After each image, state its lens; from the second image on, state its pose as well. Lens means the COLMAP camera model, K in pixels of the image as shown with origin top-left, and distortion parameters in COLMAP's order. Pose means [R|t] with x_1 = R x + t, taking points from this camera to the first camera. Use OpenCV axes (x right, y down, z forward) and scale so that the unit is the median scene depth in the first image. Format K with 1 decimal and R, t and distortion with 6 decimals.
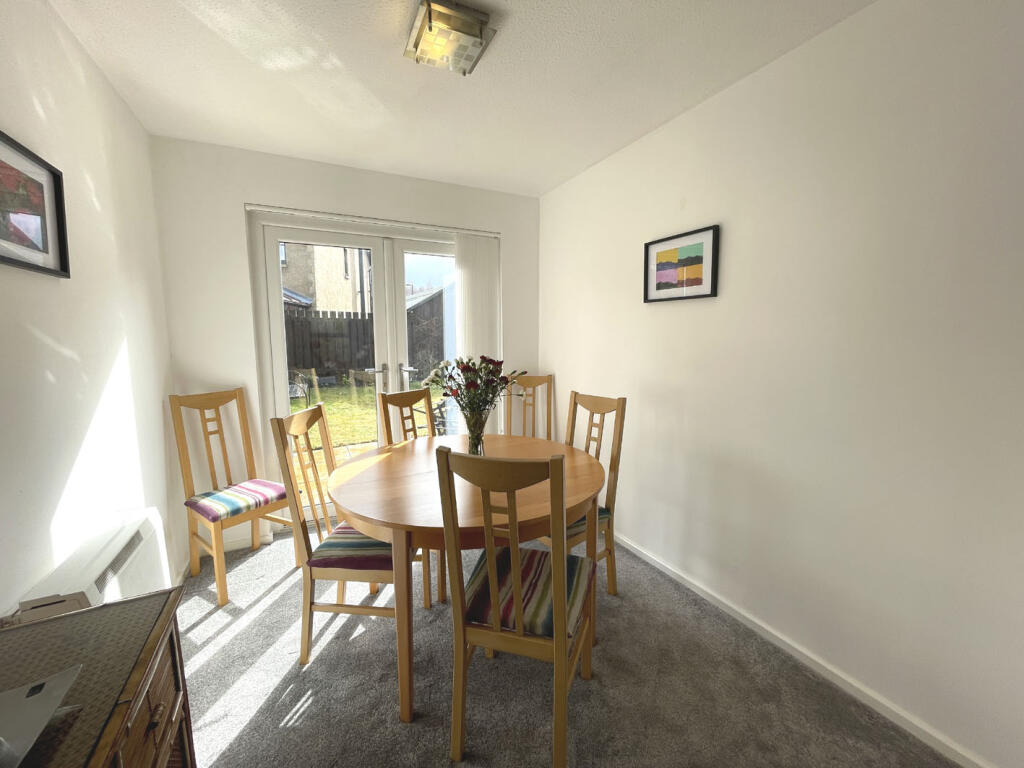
lens RADIAL K [[411.9, 0, 511.5], [0, 411.9, 381.4], [0, 0, 1]] dist [-0.001200, -0.000542]
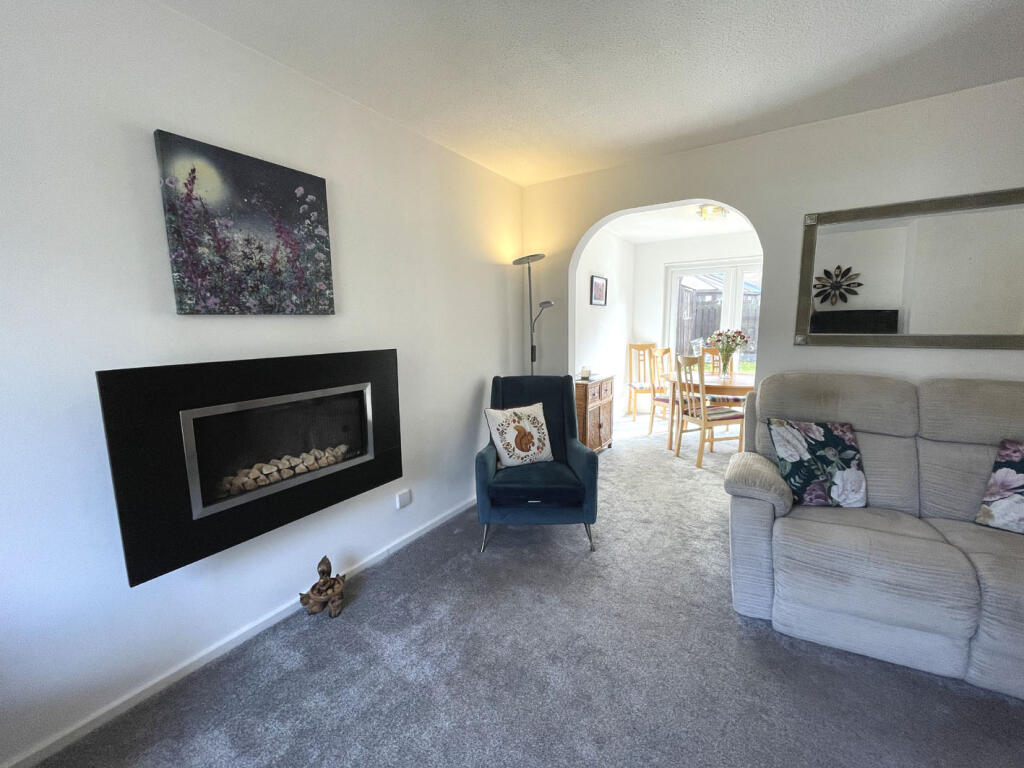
lens RADIAL K [[411.9, 0, 511.5], [0, 411.9, 381.4], [0, 0, 1]] dist [-0.001200, -0.000542]
pose [[0.495396, 0.122557, -0.859978, 1.022609], [-0.097528, 0.991585, 0.085132, 0.116095], [0.863175, 0.041698, 0.503180, -0.905052]]
